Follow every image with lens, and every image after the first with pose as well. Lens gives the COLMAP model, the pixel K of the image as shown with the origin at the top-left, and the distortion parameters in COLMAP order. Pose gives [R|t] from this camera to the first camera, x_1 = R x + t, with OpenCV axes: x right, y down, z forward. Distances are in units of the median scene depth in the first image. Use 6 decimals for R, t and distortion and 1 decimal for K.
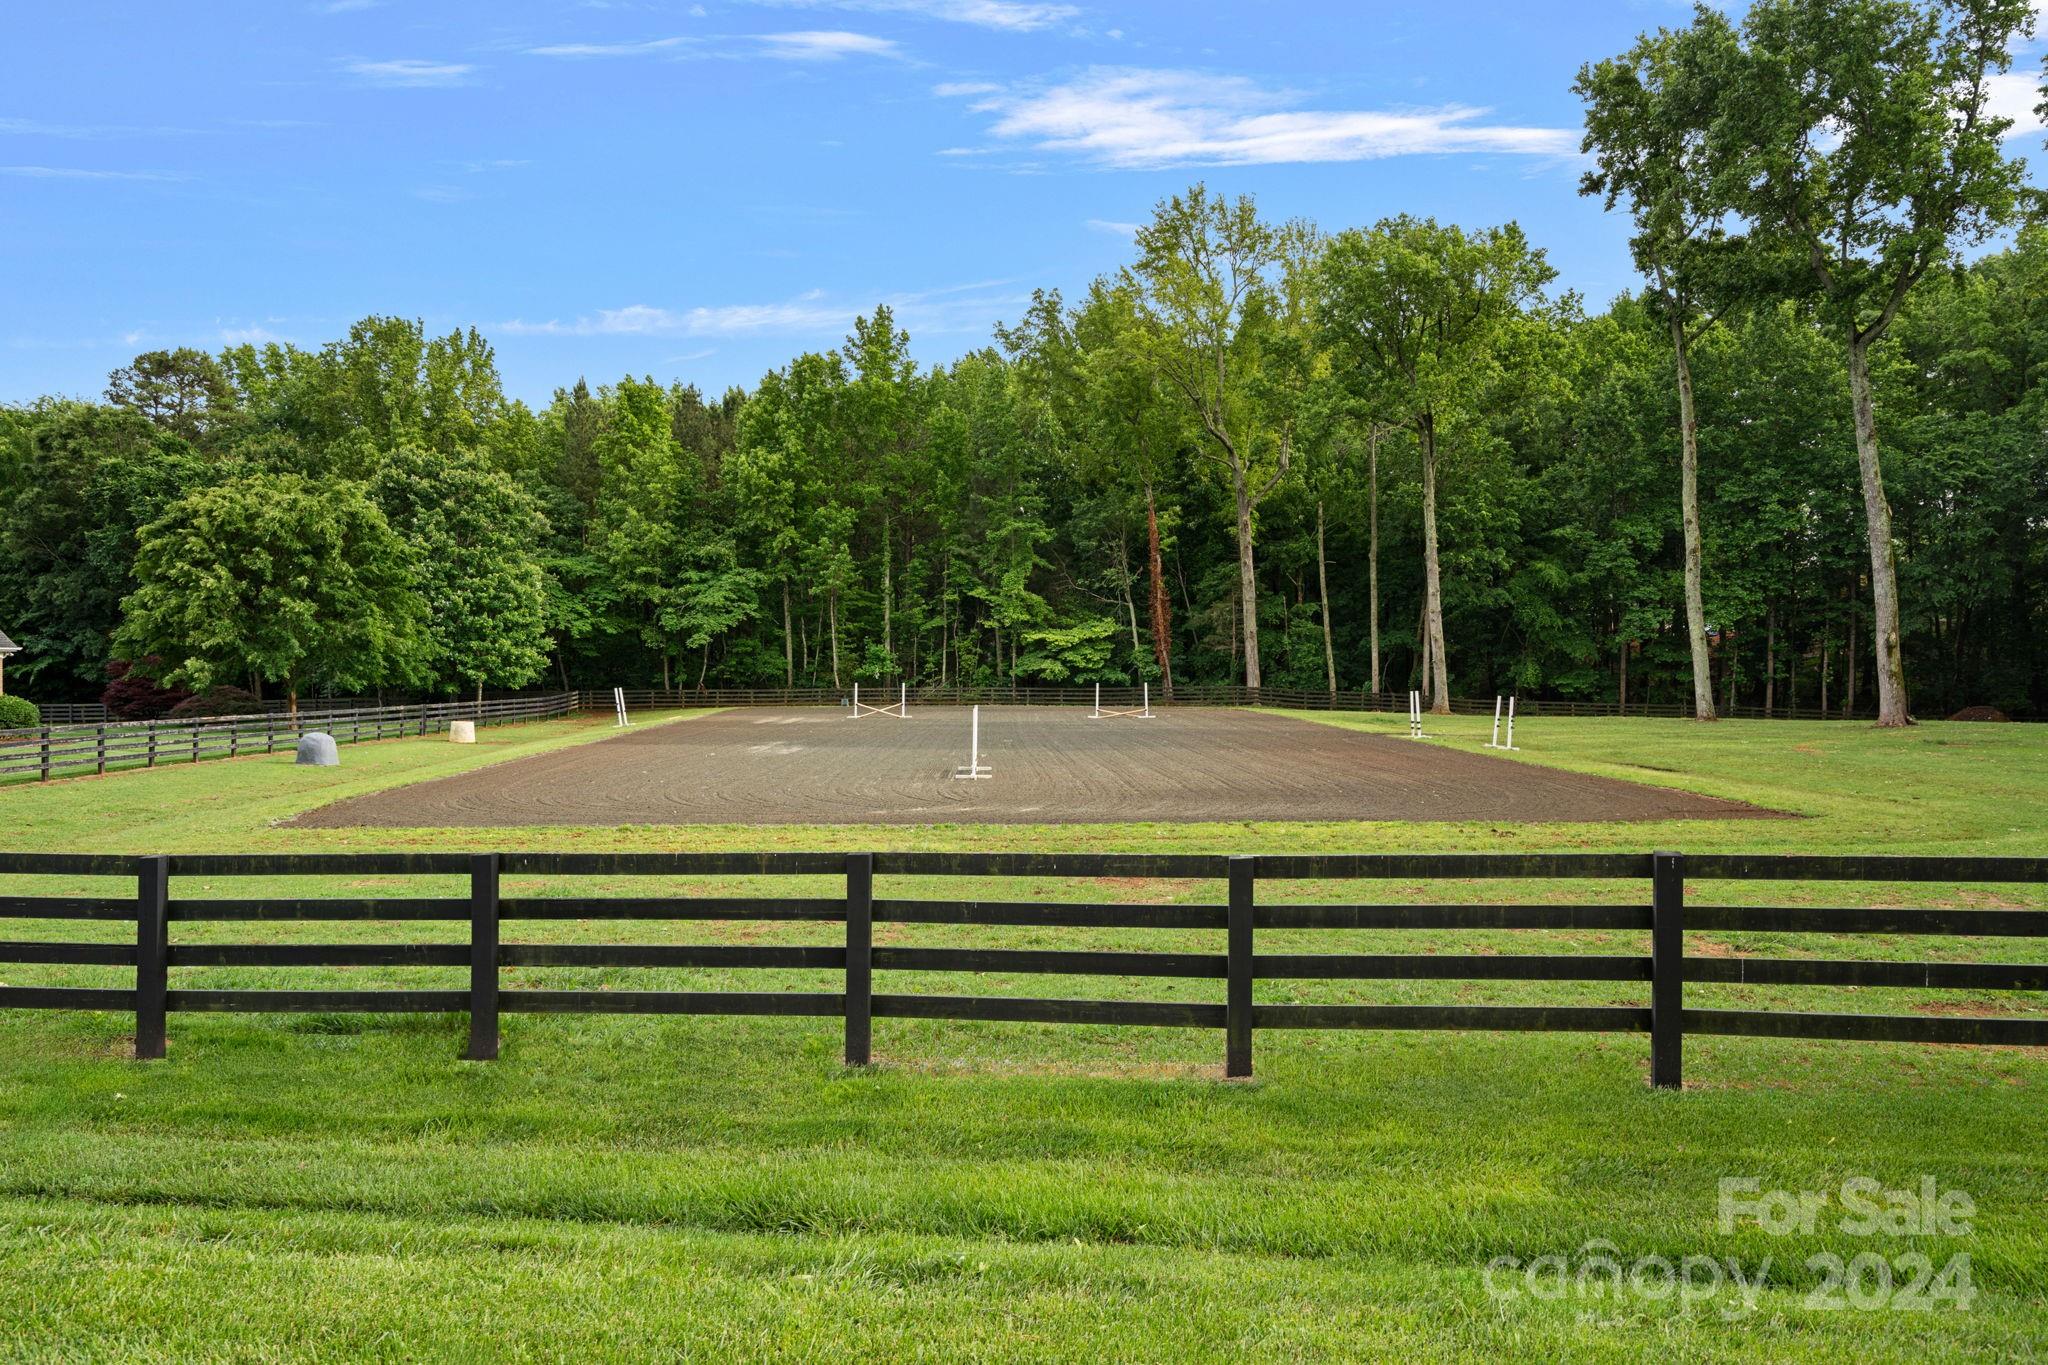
lens RADIAL K [[1348.1, 0, 1024.0], [0, 1348.1, 682.5], [0, 0, 1]] dist [0.005836, -0.001630]
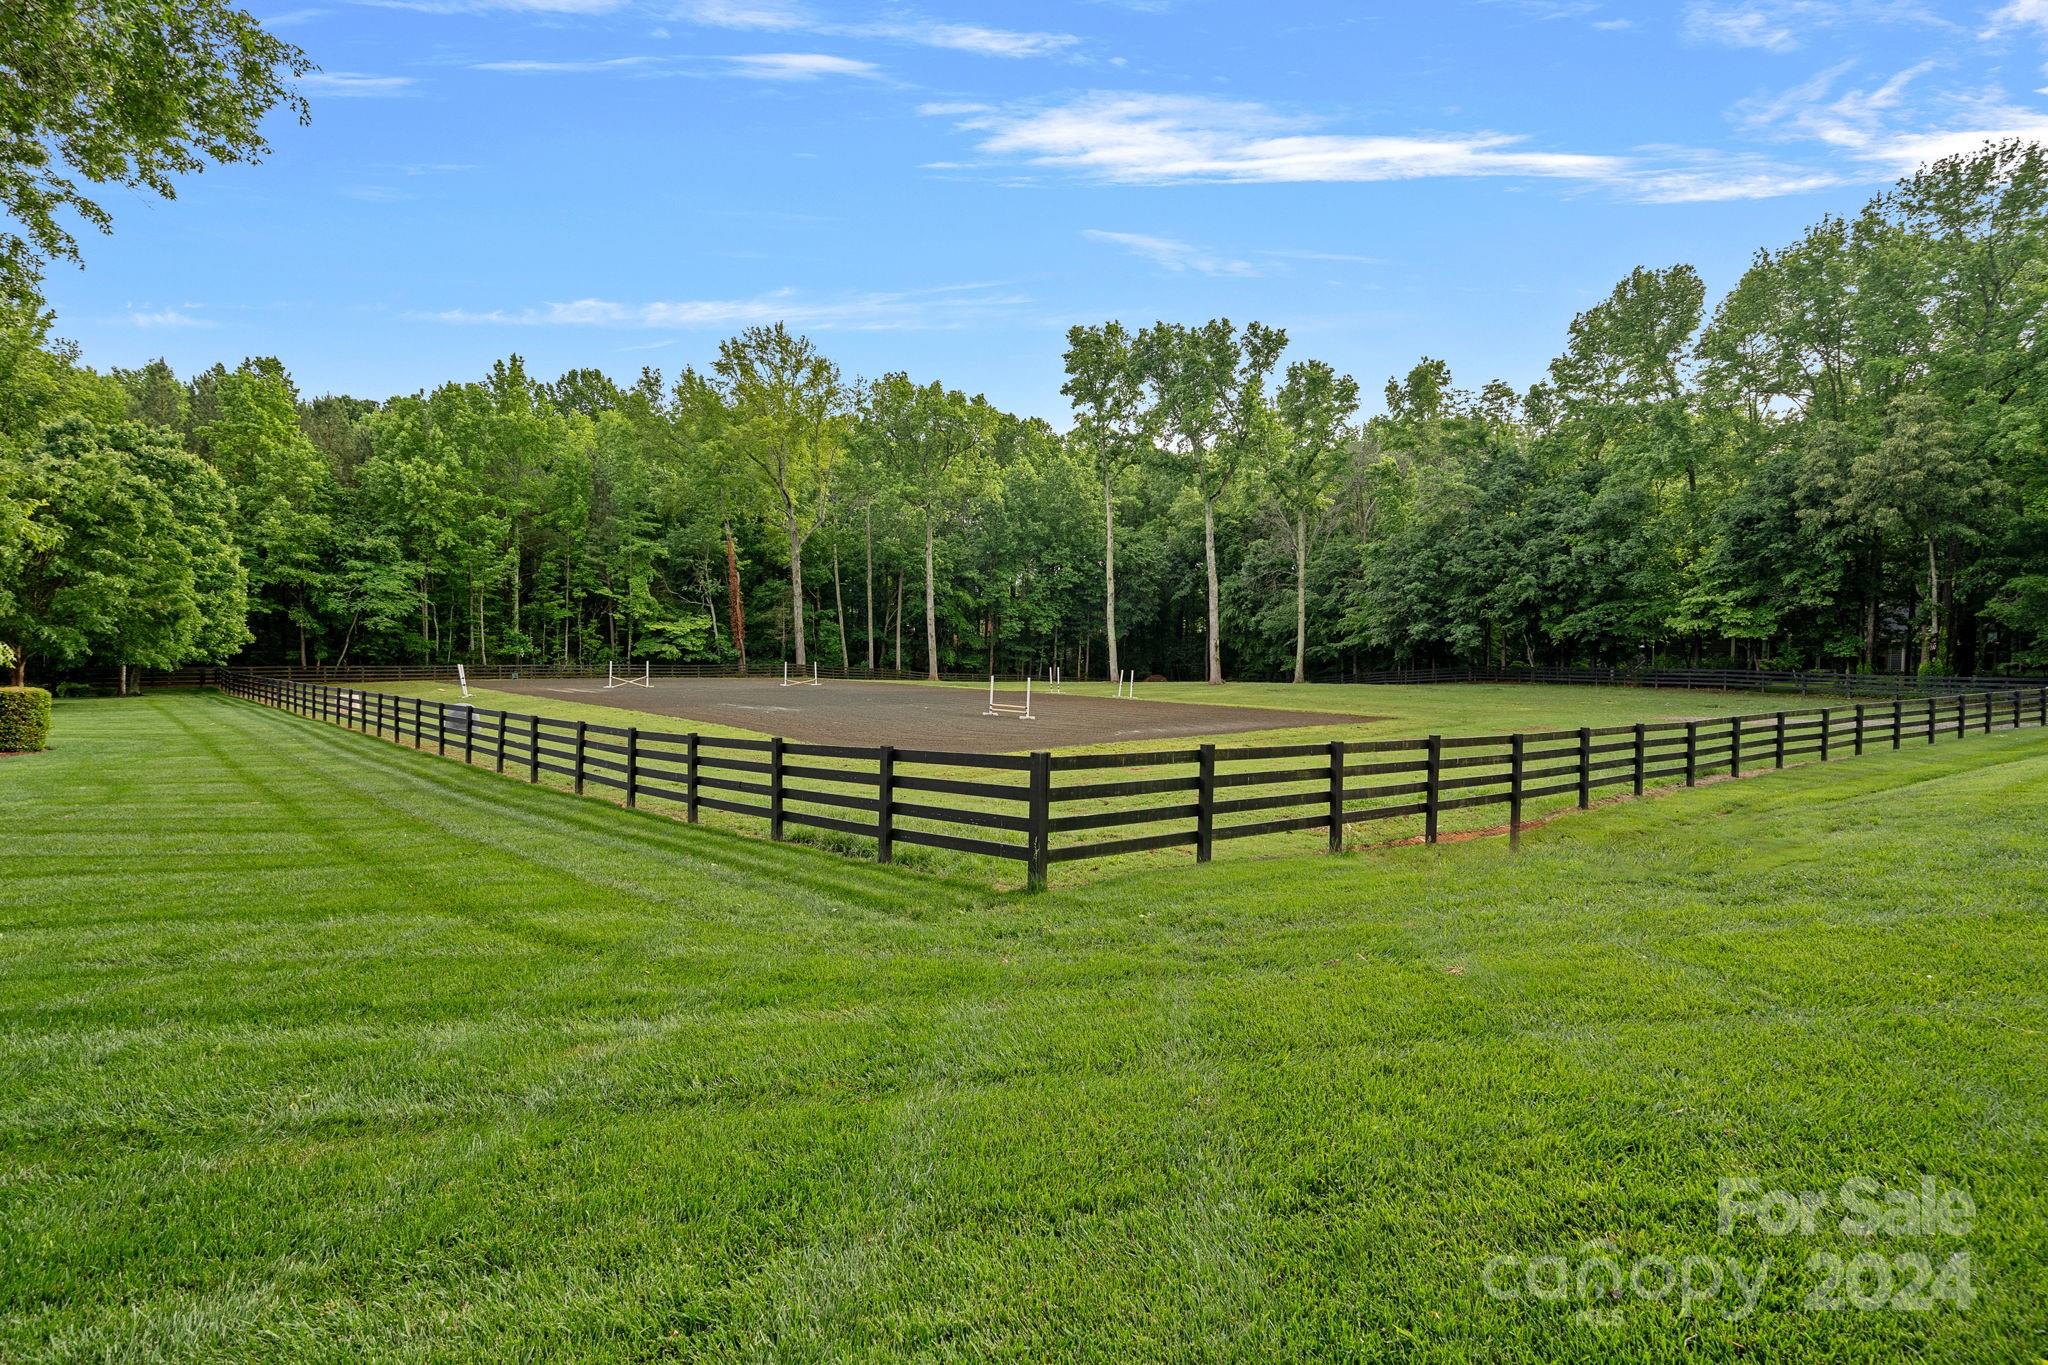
lens RADIAL K [[937.0, 0, 1024.0], [0, 937.0, 682.5], [0, 0, 1]] dist [-0.003005, 0.000211]
pose [[0.763561, -0.010939, 0.645643, -0.326239], [-0.003967, 0.999758, 0.021631, -0.000168], [-0.645723, -0.019078, 0.763333, 0.044919]]
